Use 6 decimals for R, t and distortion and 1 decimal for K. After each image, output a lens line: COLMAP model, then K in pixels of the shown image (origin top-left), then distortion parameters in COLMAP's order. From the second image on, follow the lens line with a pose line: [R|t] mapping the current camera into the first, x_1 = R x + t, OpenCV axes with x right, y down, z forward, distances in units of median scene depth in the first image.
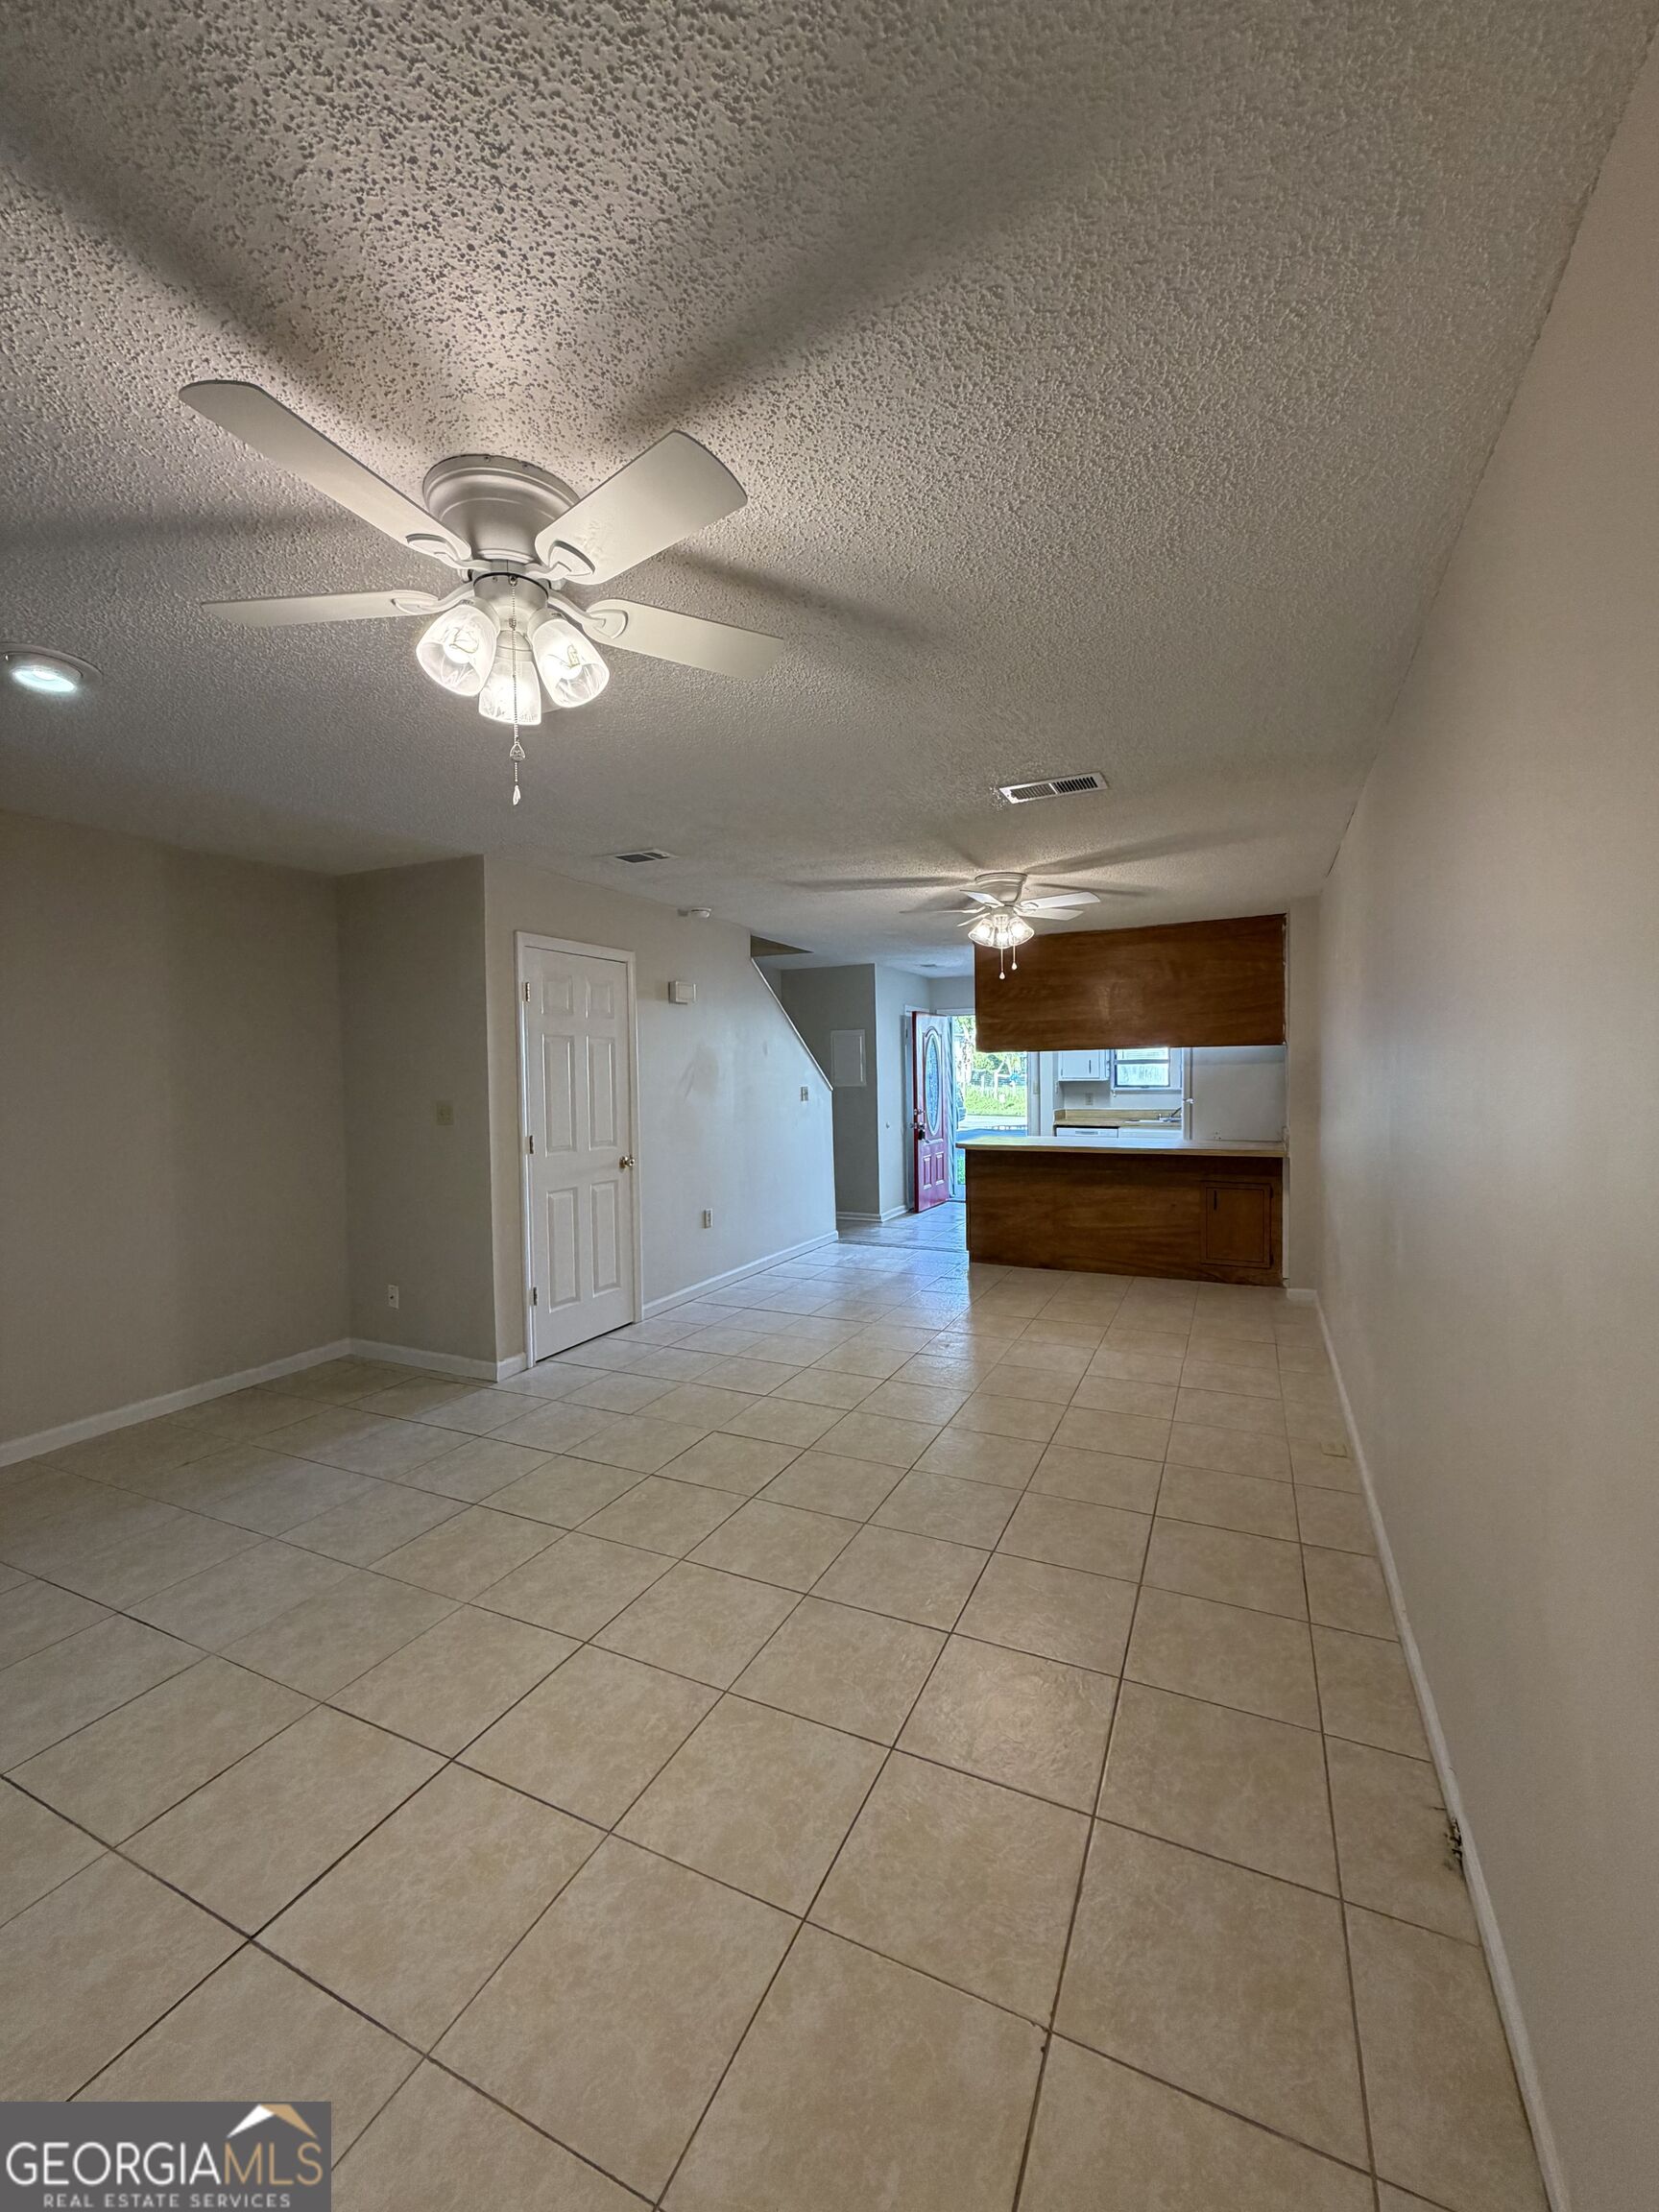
lens RADIAL K [[881.3, 0, 832.1], [0, 881.3, 1097.7], [0, 0, 1]] dist [-0.000197, -0.000084]
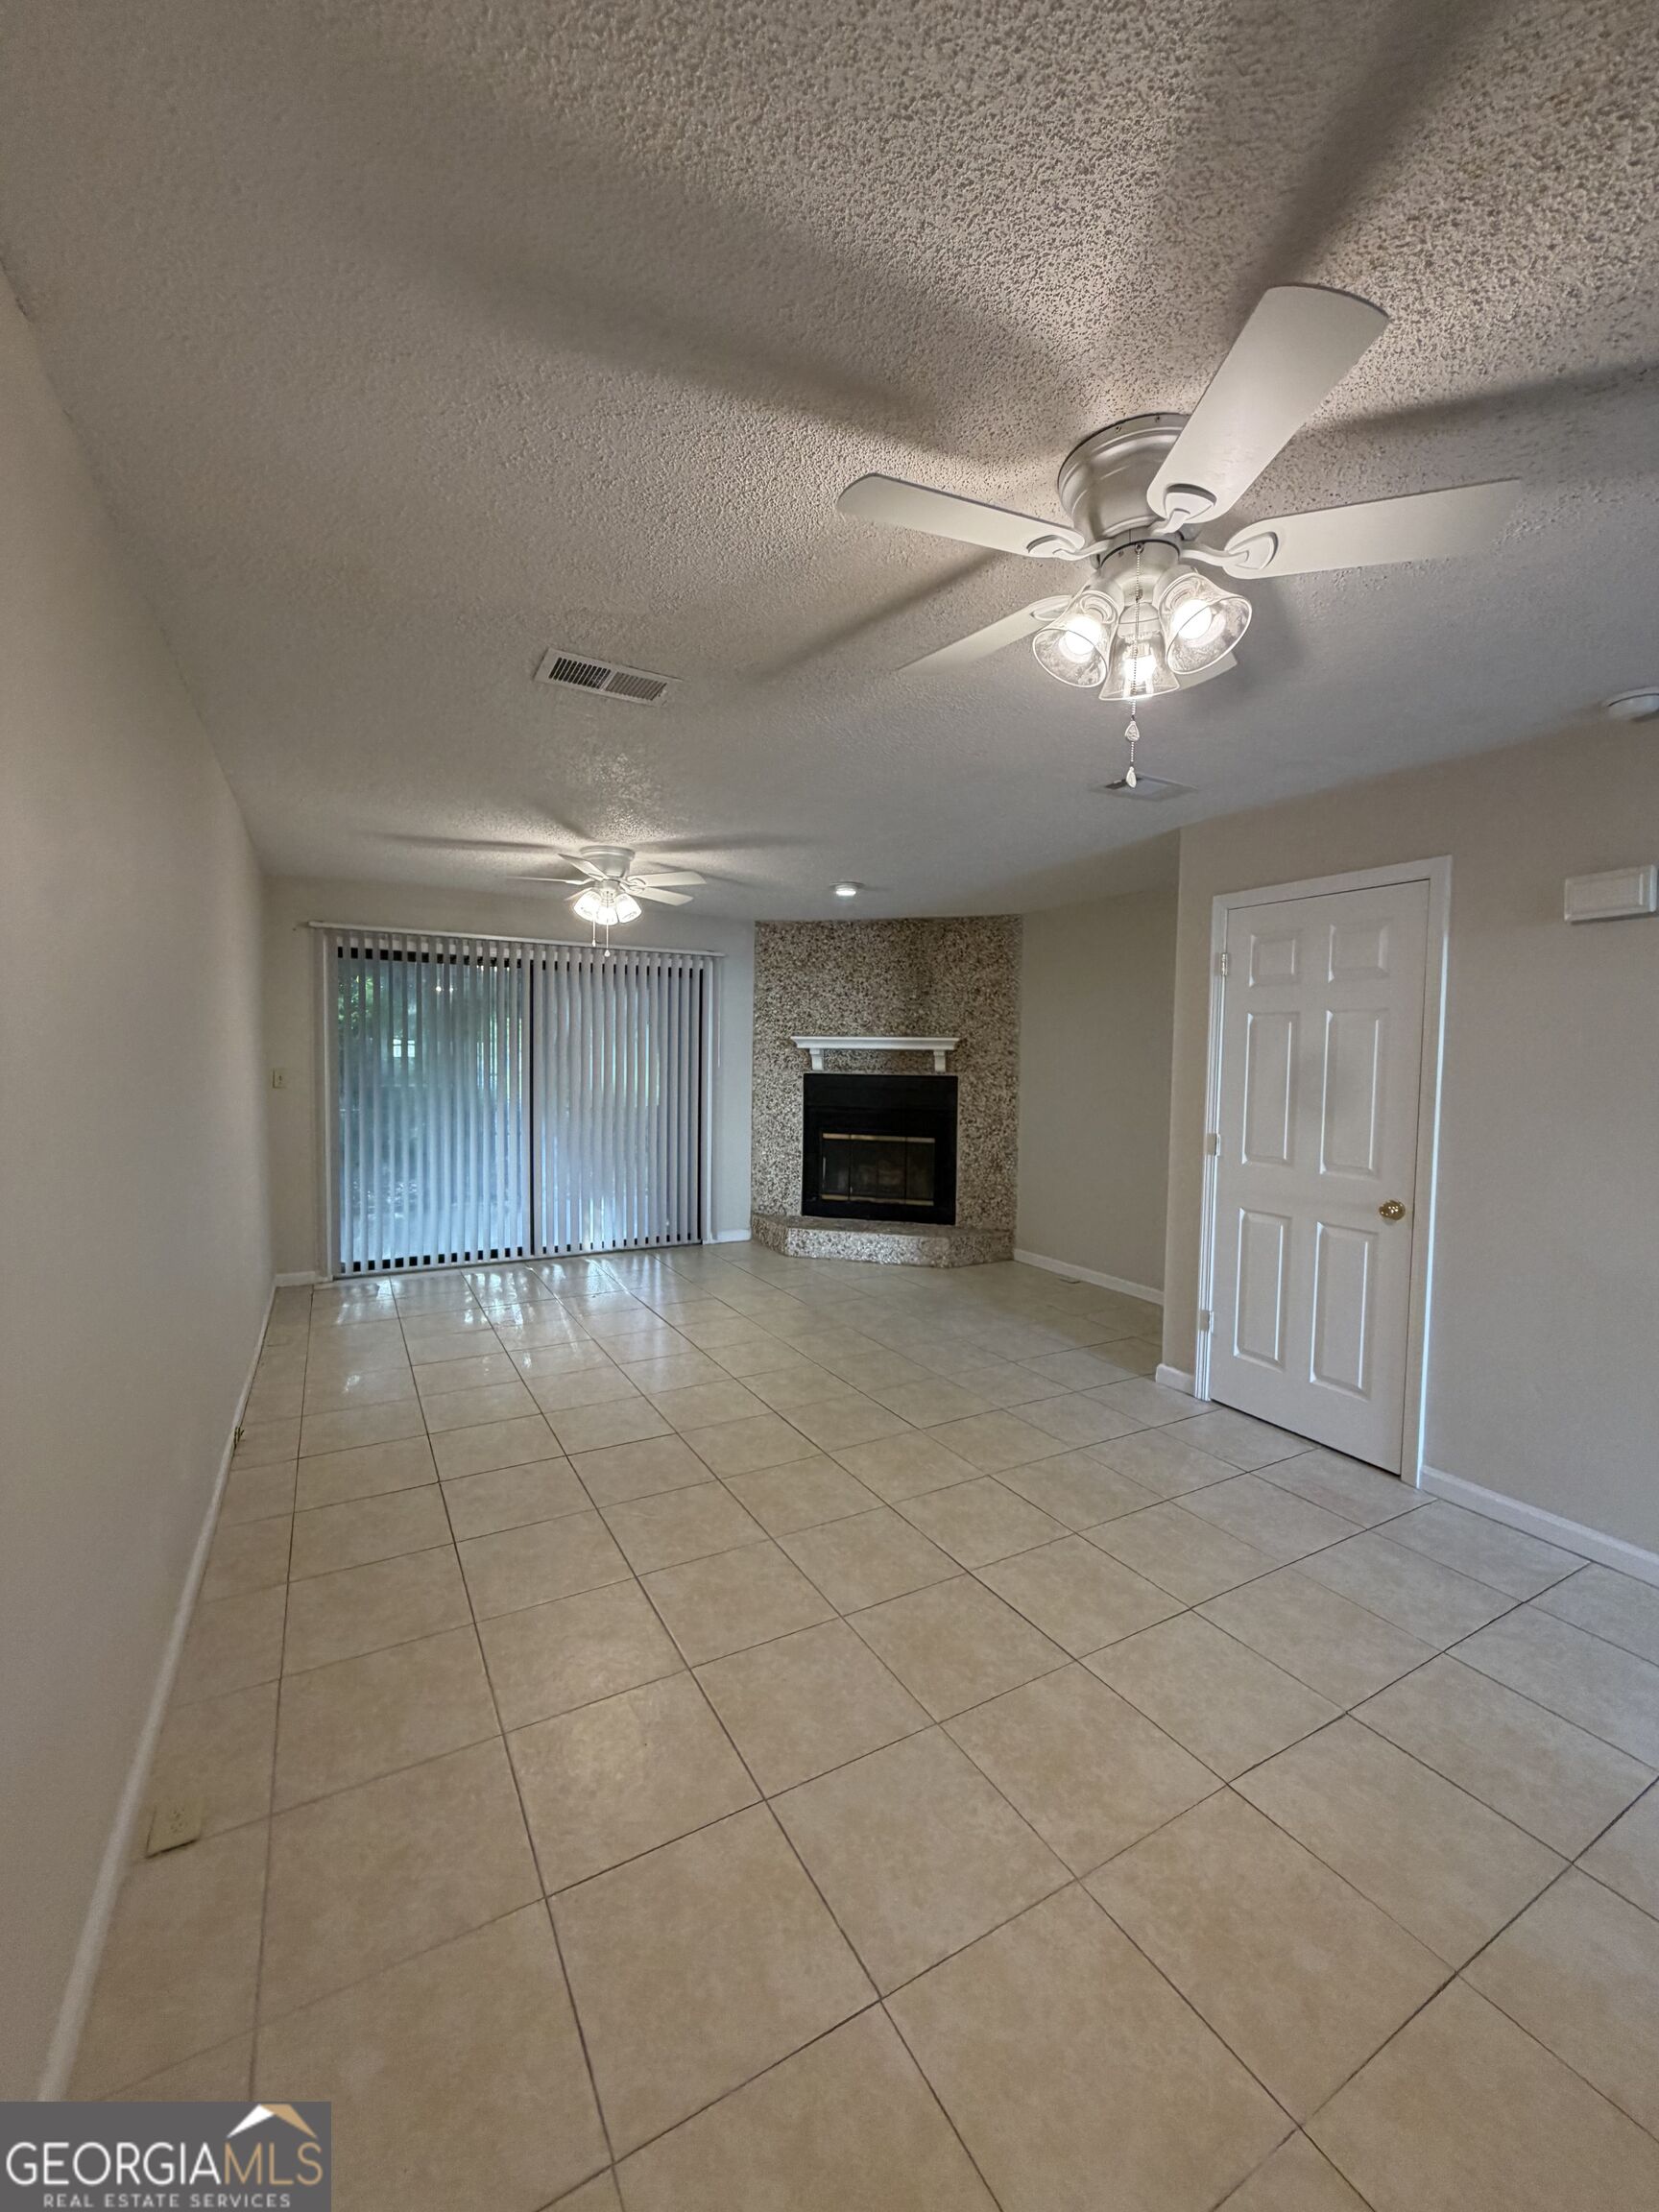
lens RADIAL K [[881.3, 0, 830.3], [0, 881.3, 1095.4], [0, 0, 1]] dist [-0.000197, -0.000084]
pose [[-0.581621, 0.041922, -0.812379, 0.862062], [-0.033184, 0.996617, 0.075187, -0.069189], [0.812782, 0.070689, -0.578263, 1.815056]]
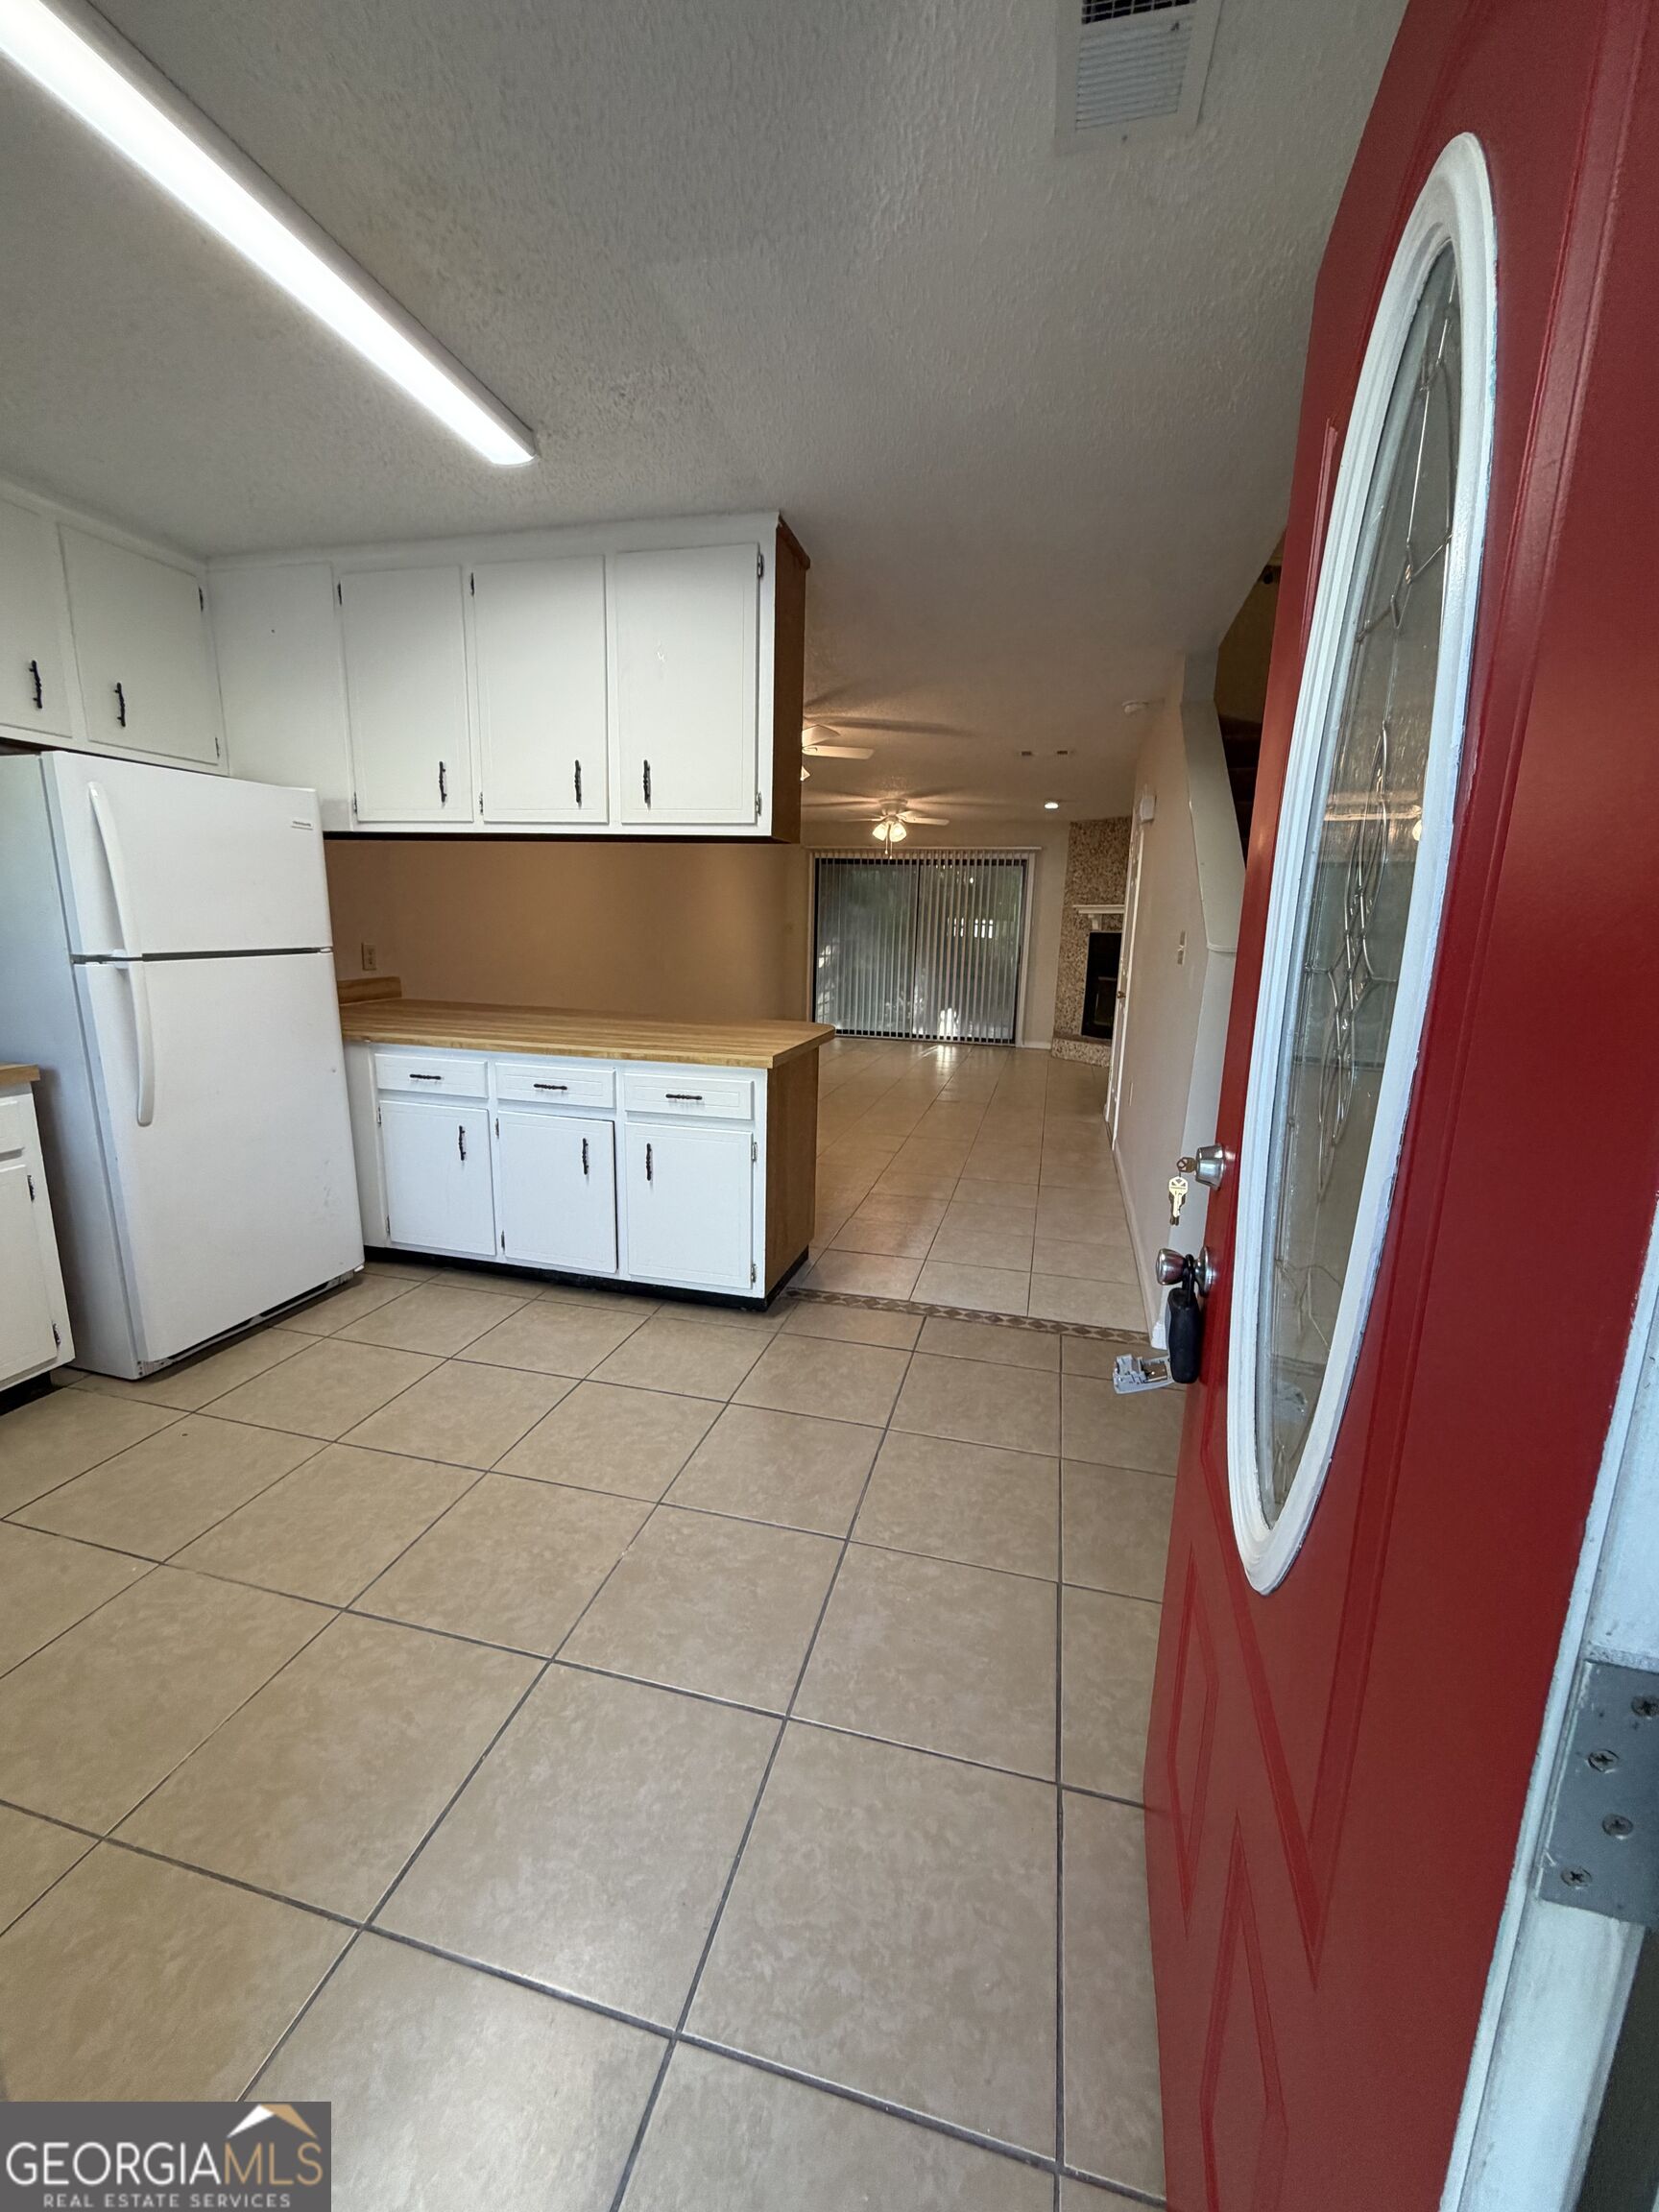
lens RADIAL K [[881.3, 0, 827.6], [0, 881.3, 1098.1], [0, 0, 1]] dist [-0.000197, -0.000084]
pose [[-0.982948, 0.022463, -0.182506, 0.557426], [-0.019597, 0.974061, 0.225436, -0.068343], [0.182836, 0.225169, -0.957011, 3.496025]]
